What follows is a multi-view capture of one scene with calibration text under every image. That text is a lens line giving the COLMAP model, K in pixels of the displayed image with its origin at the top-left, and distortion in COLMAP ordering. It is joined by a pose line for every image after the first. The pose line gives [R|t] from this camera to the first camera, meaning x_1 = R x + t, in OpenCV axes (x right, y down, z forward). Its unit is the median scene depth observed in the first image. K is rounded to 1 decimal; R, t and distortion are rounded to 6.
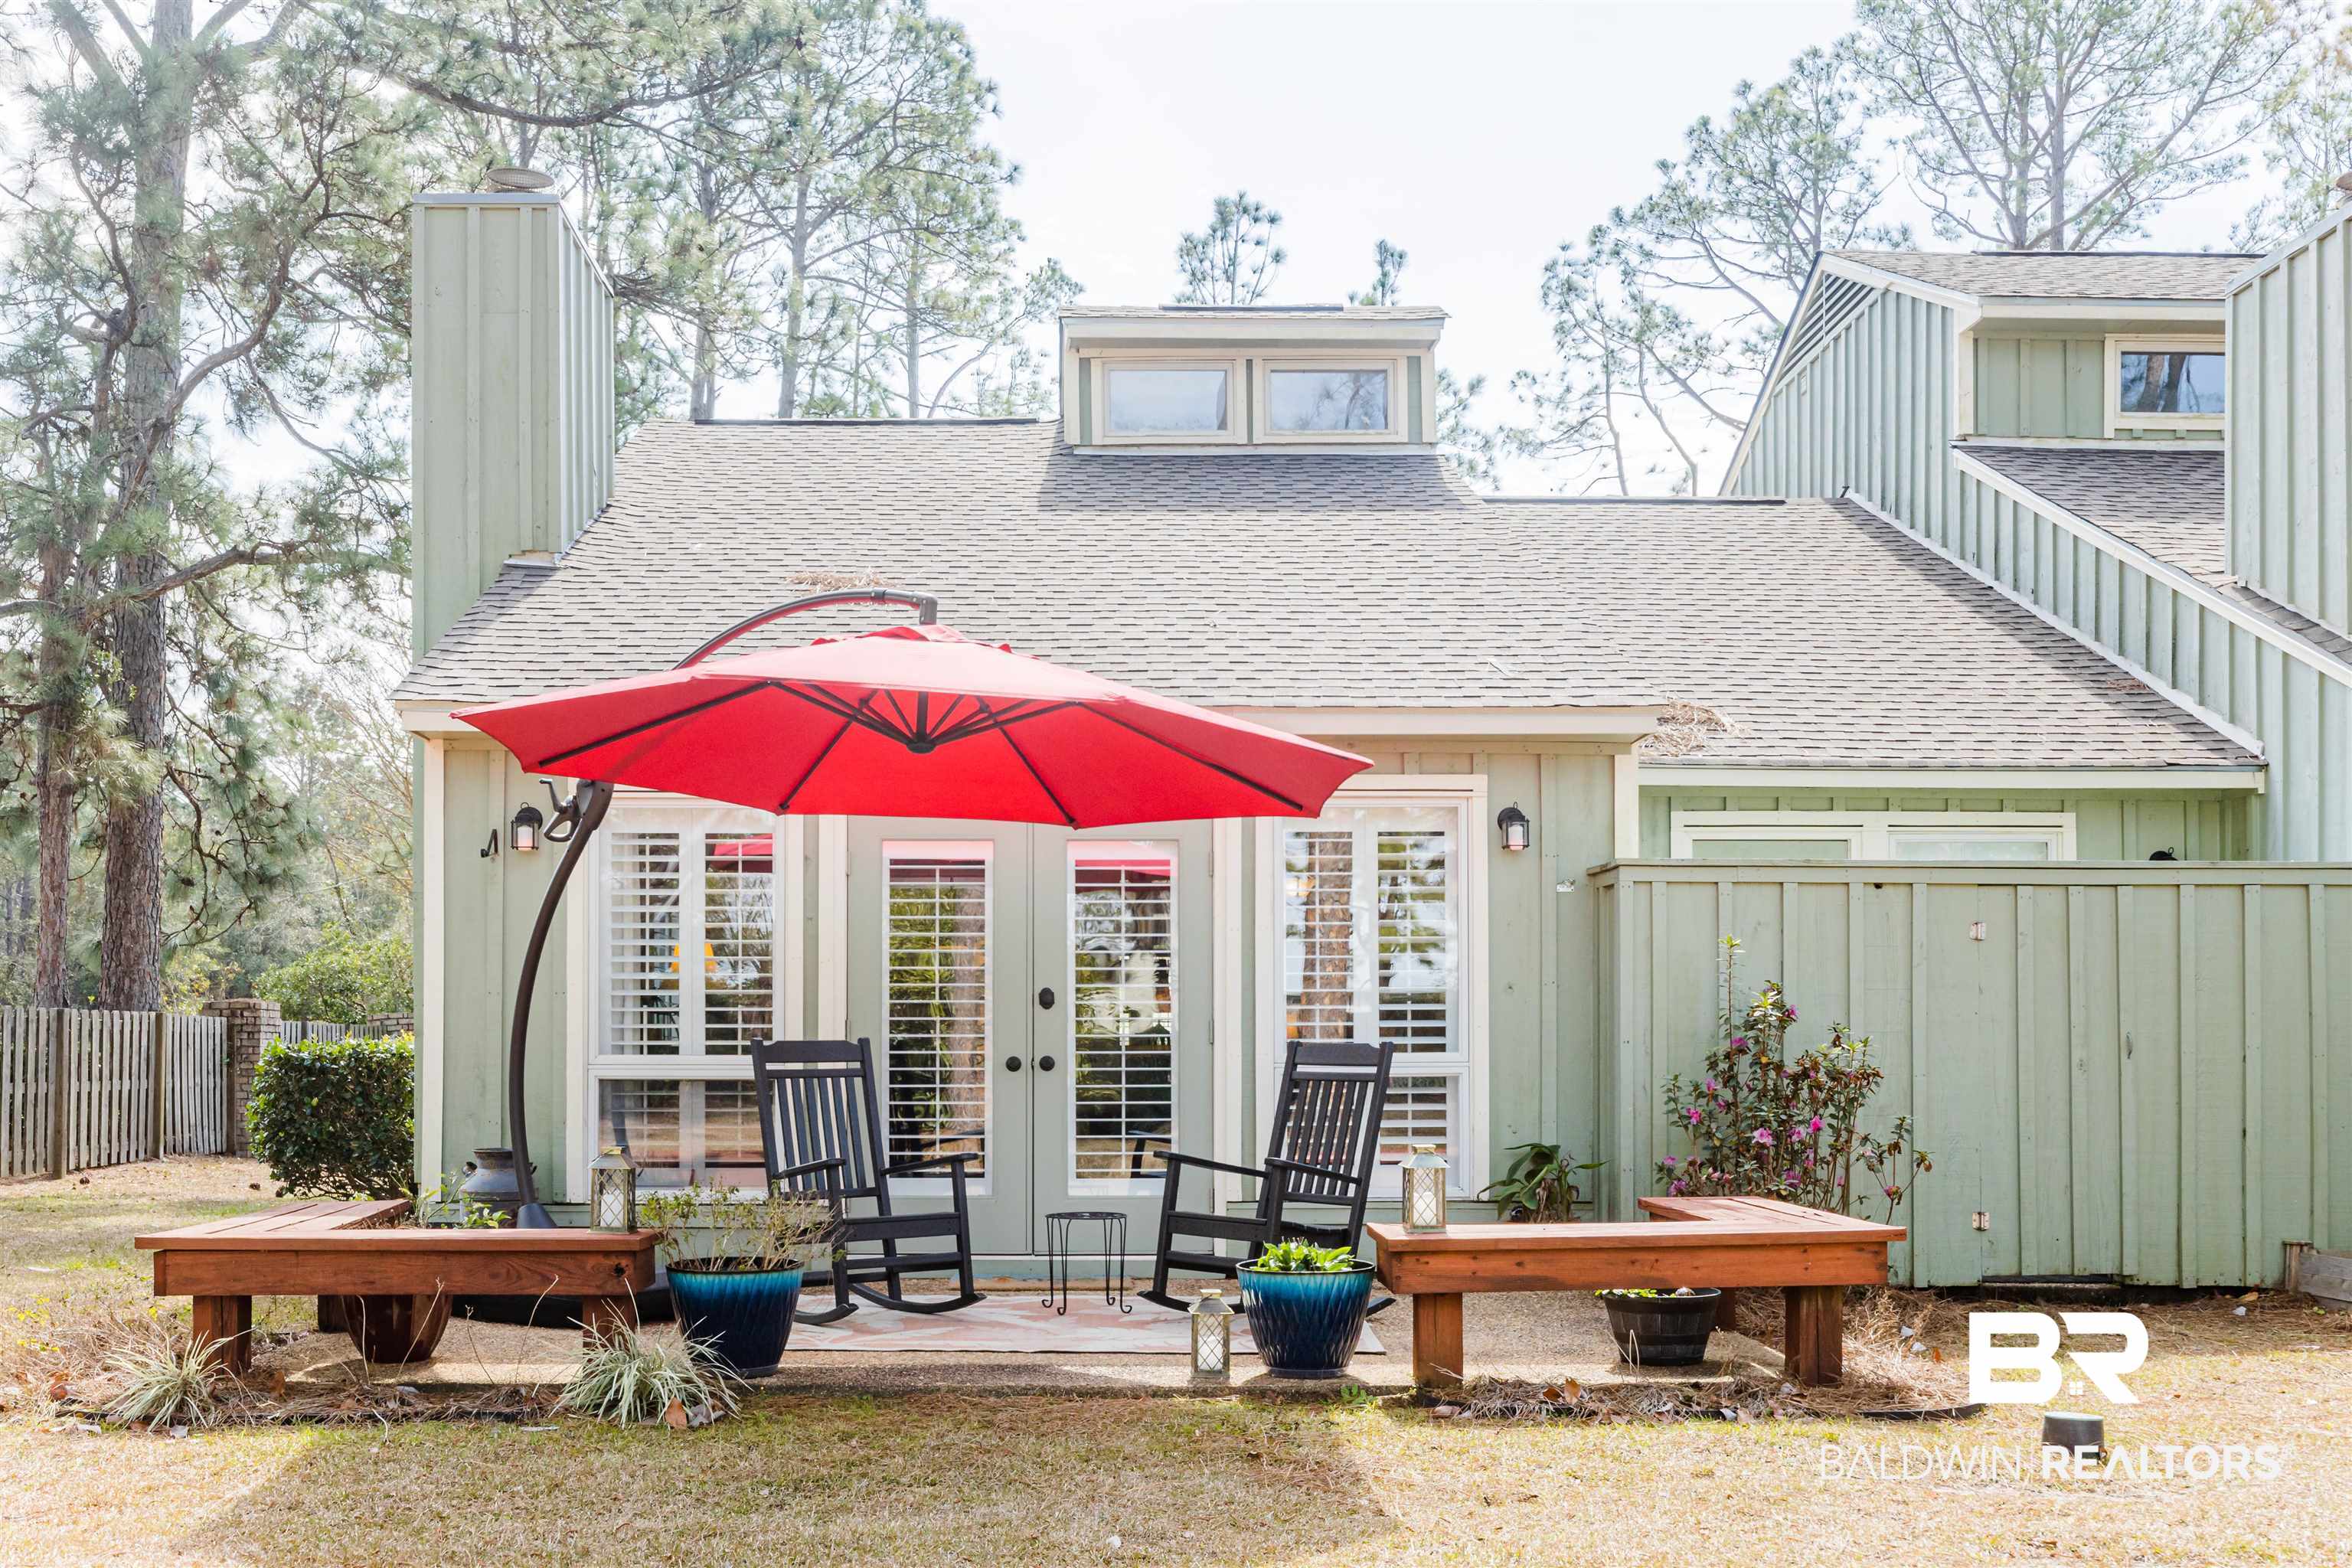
lens RADIAL K [[2355.1, 0, 1131.8], [0, 2355.1, 1015.6], [0, 0, 1]] dist [0.002862, 0.000000]
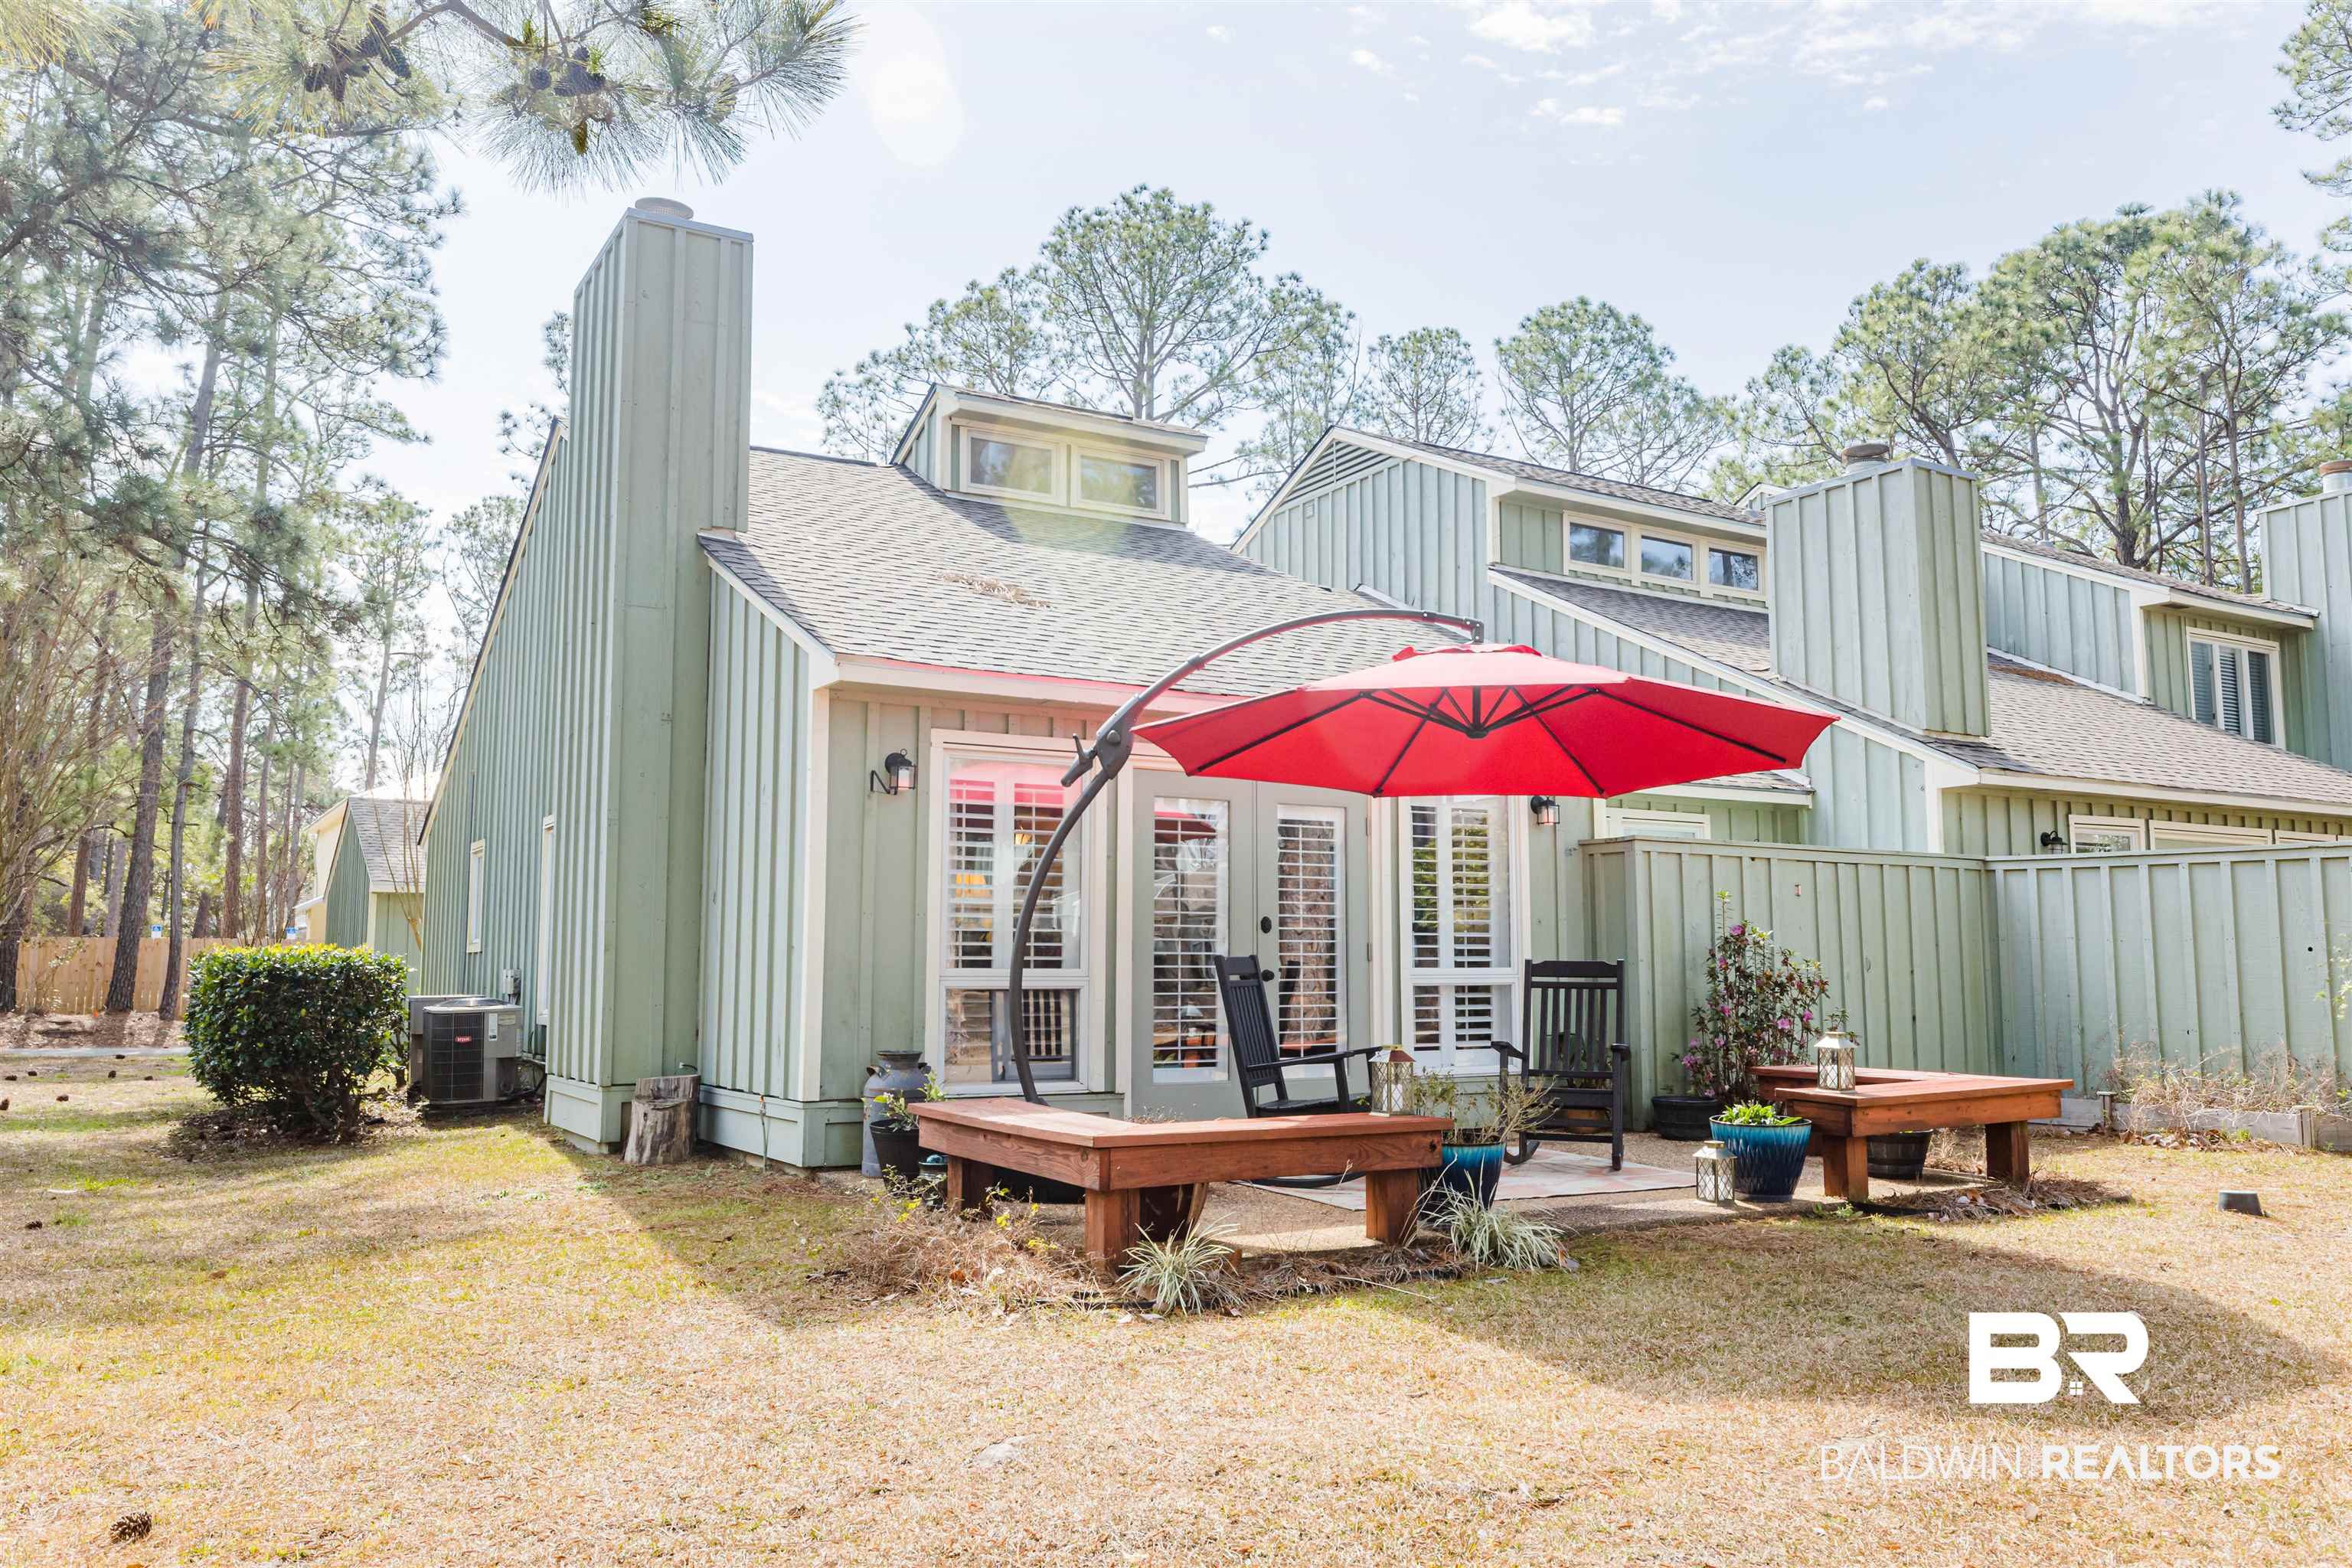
lens RADIAL K [[1750.1, 0, 1176.8], [0, 1750.1, 781.0], [0, 0, 1]] dist [-0.005743, 0.001228]
pose [[0.871864, 0.054965, 0.486655, -0.559836], [-0.011035, 0.995635, -0.092682, 0.003738], [-0.489624, 0.075435, 0.868664, 0.186843]]
